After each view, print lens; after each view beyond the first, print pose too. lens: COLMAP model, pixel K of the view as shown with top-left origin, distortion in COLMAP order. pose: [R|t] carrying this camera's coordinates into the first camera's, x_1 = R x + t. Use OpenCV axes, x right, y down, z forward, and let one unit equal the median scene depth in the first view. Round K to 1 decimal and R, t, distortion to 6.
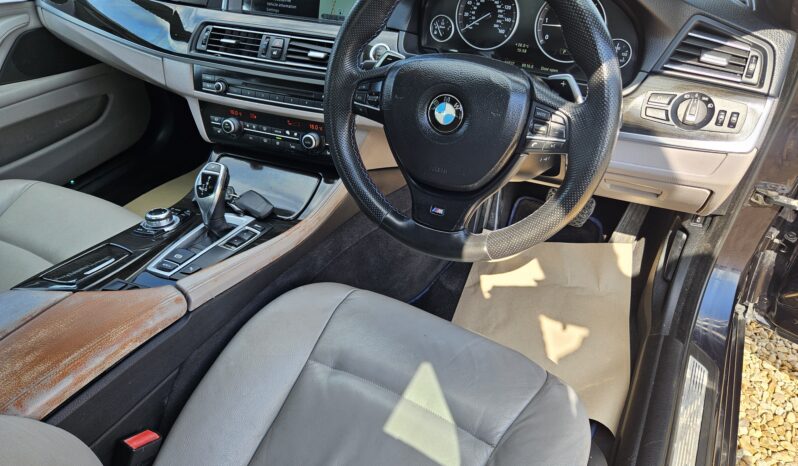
lens RADIAL K [[535.9, 0, 397.4], [0, 535.9, 227.0], [0, 0, 1]] dist [0.053754, -0.046738]
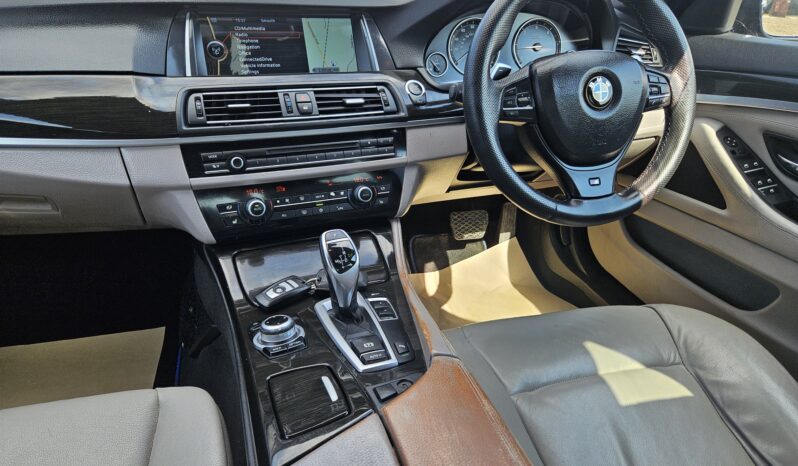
lens RADIAL K [[540.3, 0, 399.0], [0, 540.3, 233.0], [0, 0, 1]] dist [0.058028, -0.050091]
pose [[0.694673, -0.271400, 0.666162, -0.750439], [0.404387, 0.913241, -0.049632, -0.031877], [-0.594896, 0.303865, 0.744154, 0.312524]]
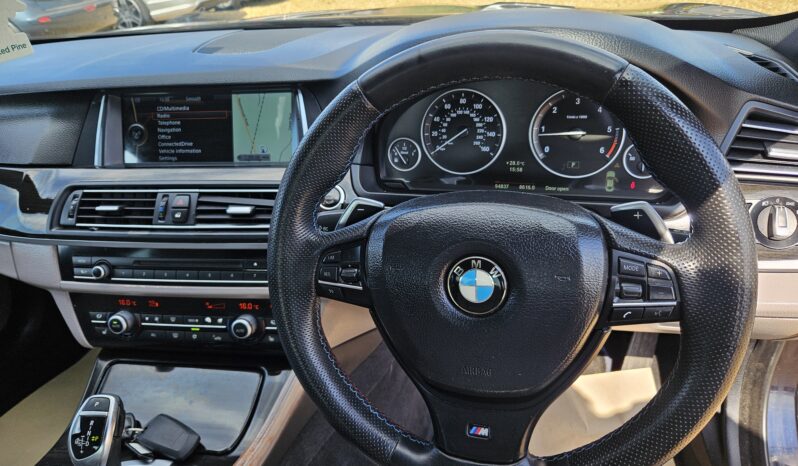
lens RADIAL K [[552.6, 0, 399.0], [0, 552.6, 233.0], [0, 0, 1]] dist [0.048277, -0.054511]
pose [[0.974718, -0.148966, 0.166533, -0.067453], [0.177970, 0.968251, -0.175545, -0.117298], [-0.135096, 0.200745, 0.970284, 0.249150]]
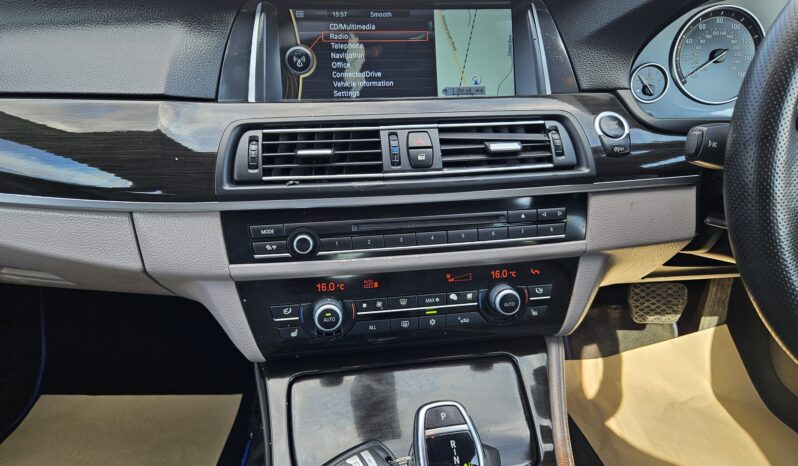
lens RADIAL K [[552.6, 0, 399.0], [0, 552.6, 233.0], [0, 0, 1]] dist [0.048277, -0.054511]
pose [[0.860288, -0.202538, 0.467849, -0.506739], [0.295611, 0.945849, -0.134104, -0.183073], [-0.415353, 0.253669, 0.873575, 0.545471]]
